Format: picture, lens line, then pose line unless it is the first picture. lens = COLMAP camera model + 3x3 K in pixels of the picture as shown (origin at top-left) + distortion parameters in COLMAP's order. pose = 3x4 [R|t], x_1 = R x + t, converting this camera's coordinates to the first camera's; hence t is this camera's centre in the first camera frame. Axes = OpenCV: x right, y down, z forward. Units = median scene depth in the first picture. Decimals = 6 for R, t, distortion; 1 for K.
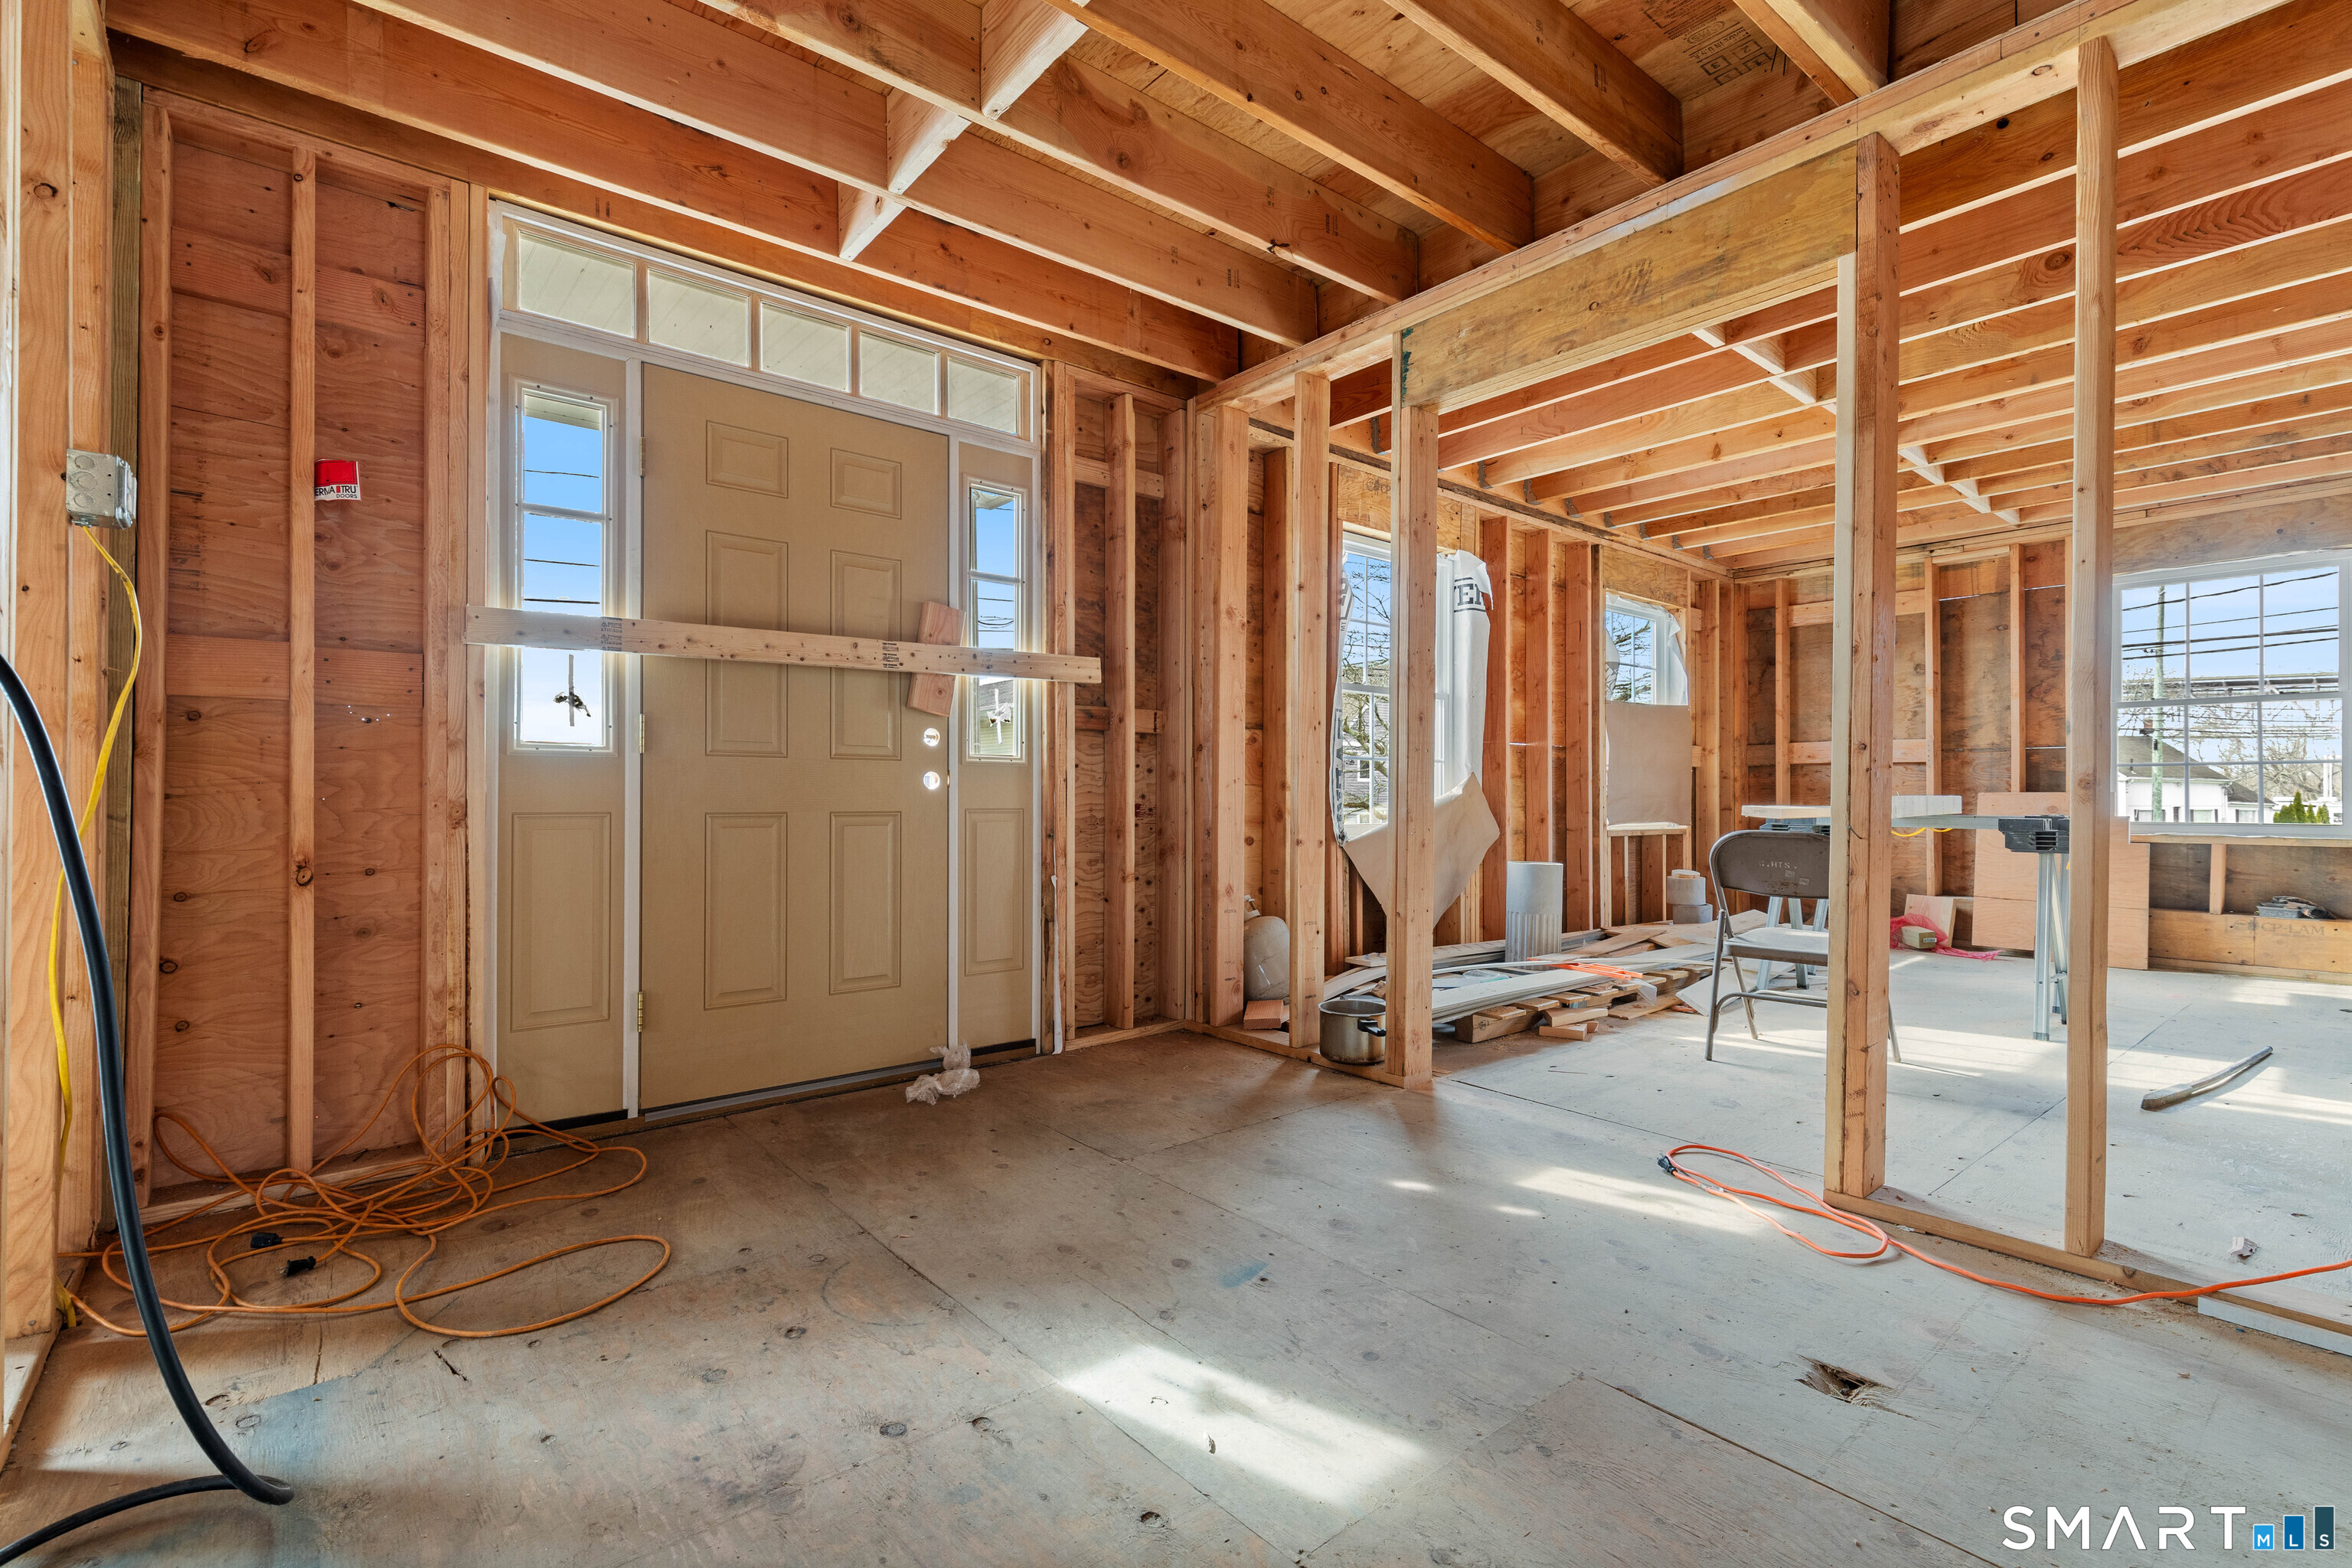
lens RADIAL K [[1074.2, 0, 1177.9], [0, 1074.2, 793.1], [0, 0, 1]] dist [0.000392, -0.000740]
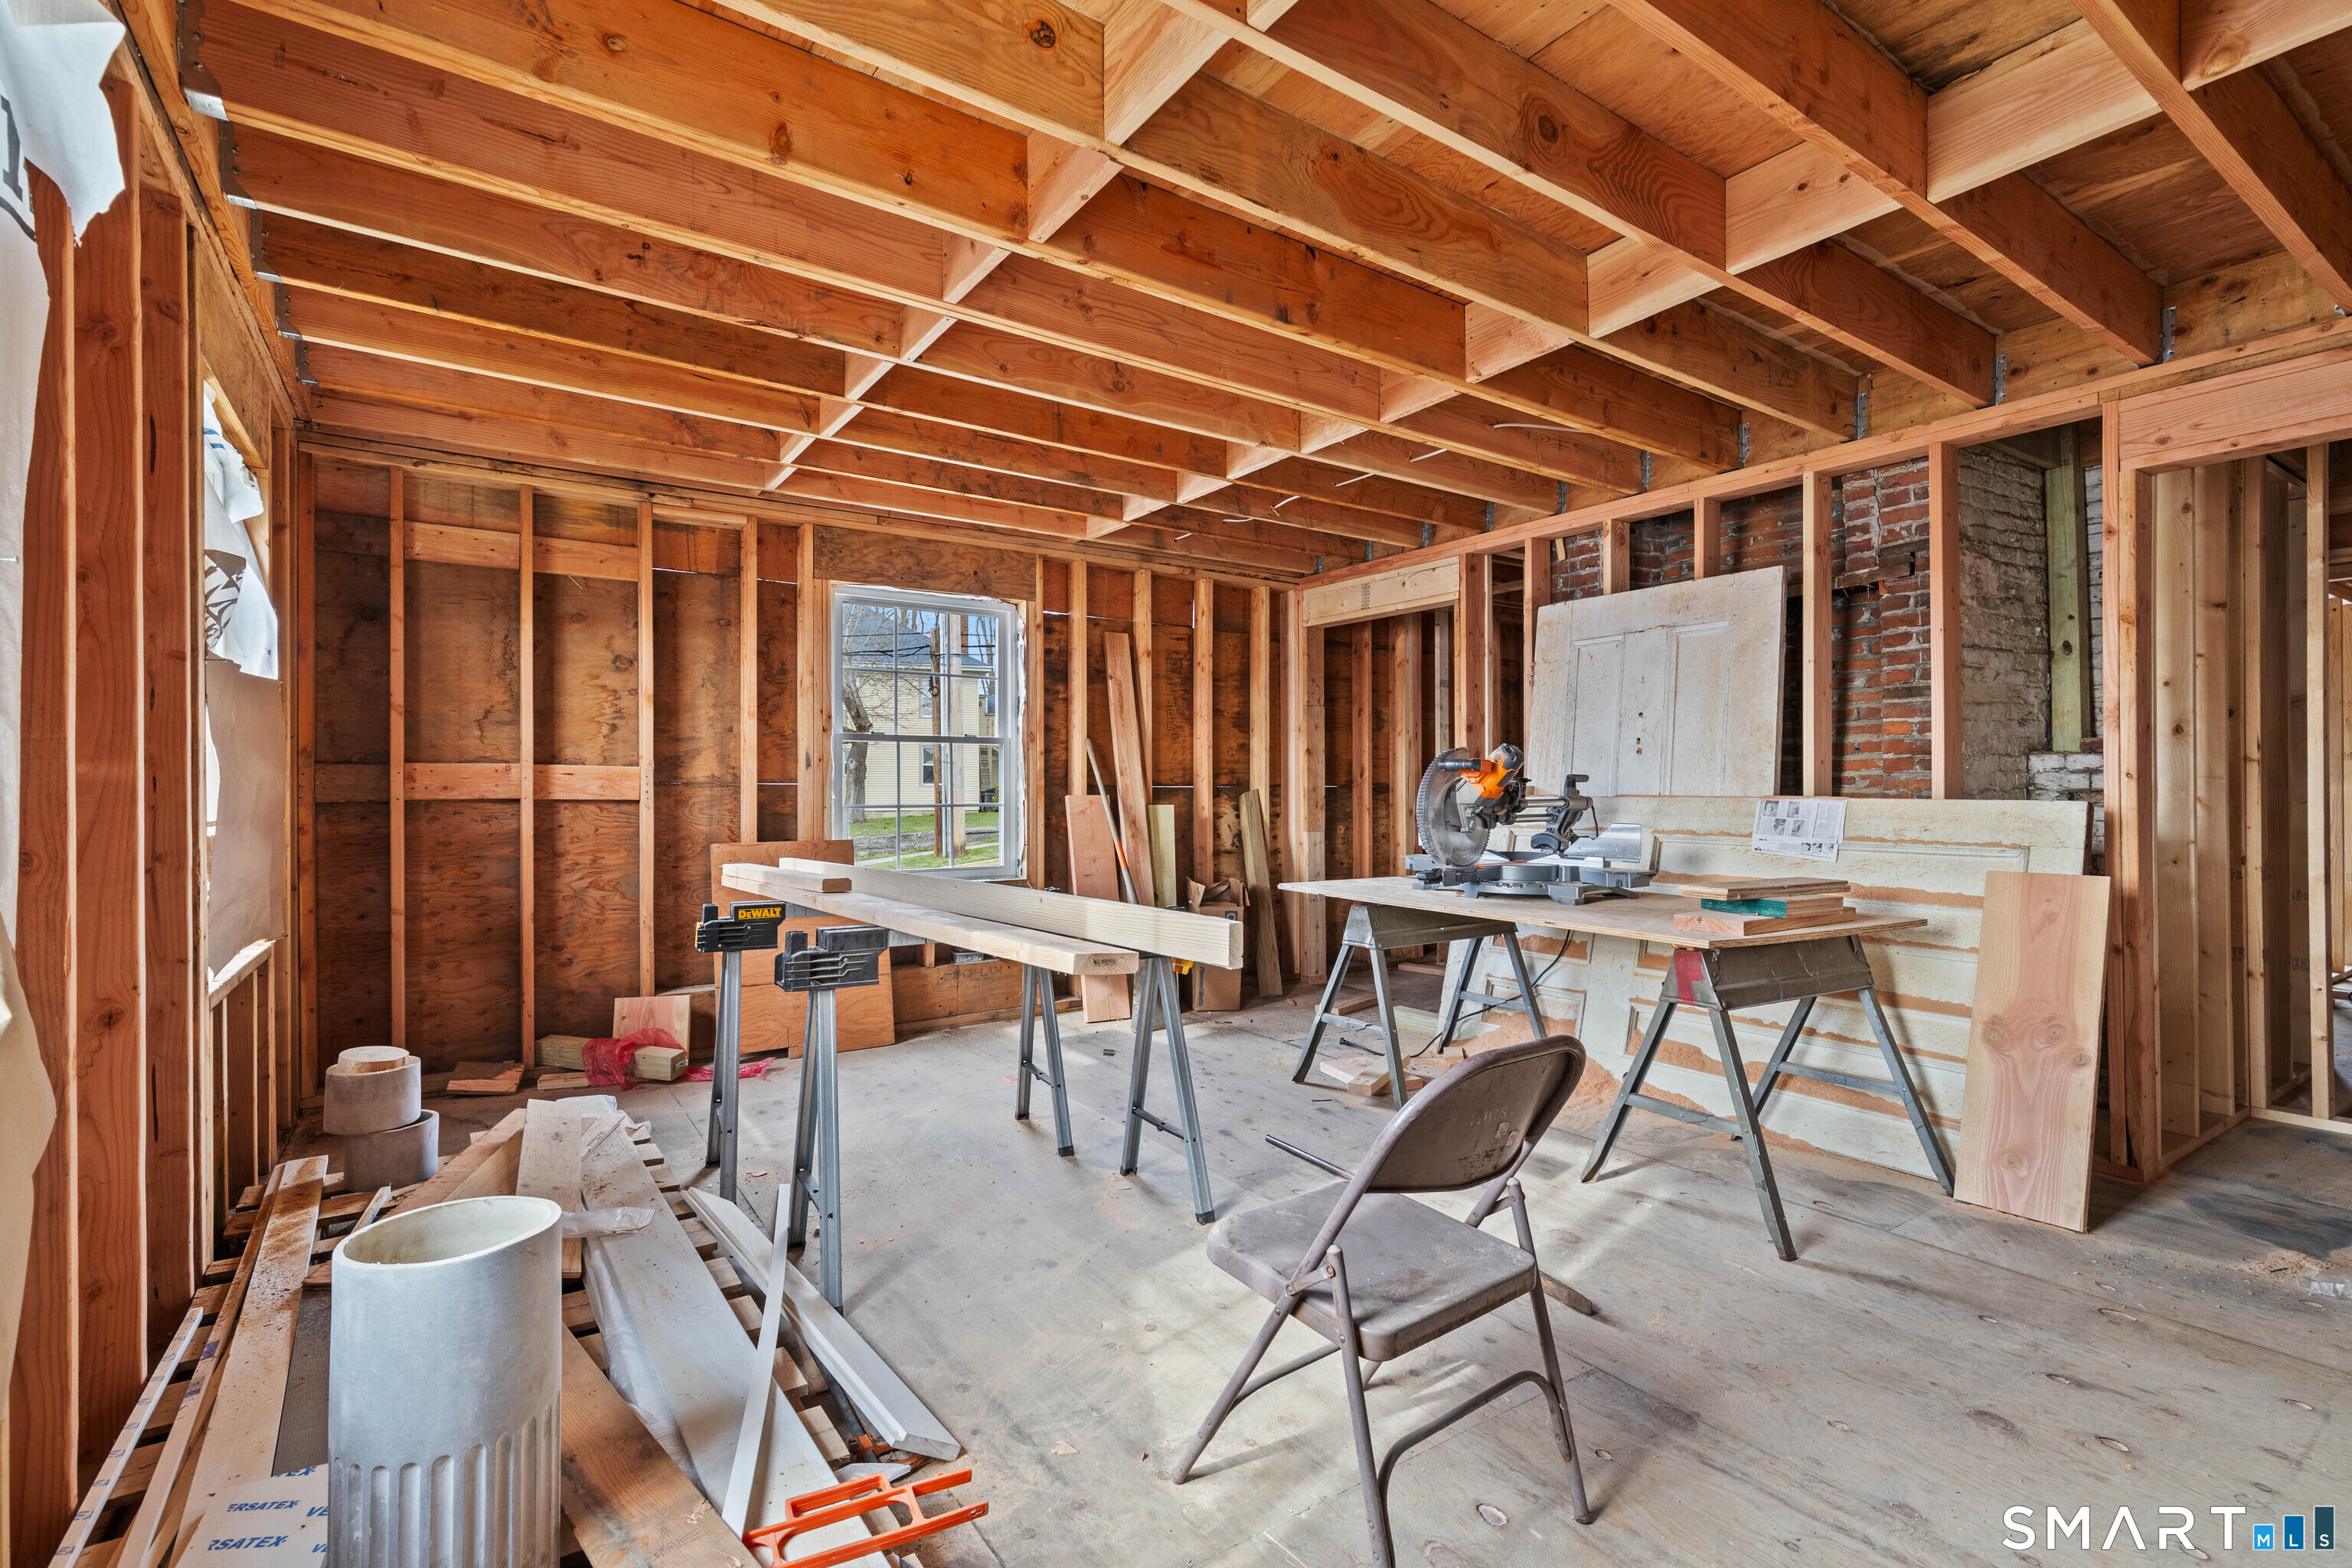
lens RADIAL K [[1074.2, 0, 1181.7], [0, 1074.2, 791.4], [0, 0, 1]] dist [0.000392, -0.000740]
pose [[0.092898, -0.002296, 0.995673, 0.047046], [-0.000456, 0.999997, 0.002348, -0.036709], [-0.995676, -0.000672, 0.092897, 0.595822]]
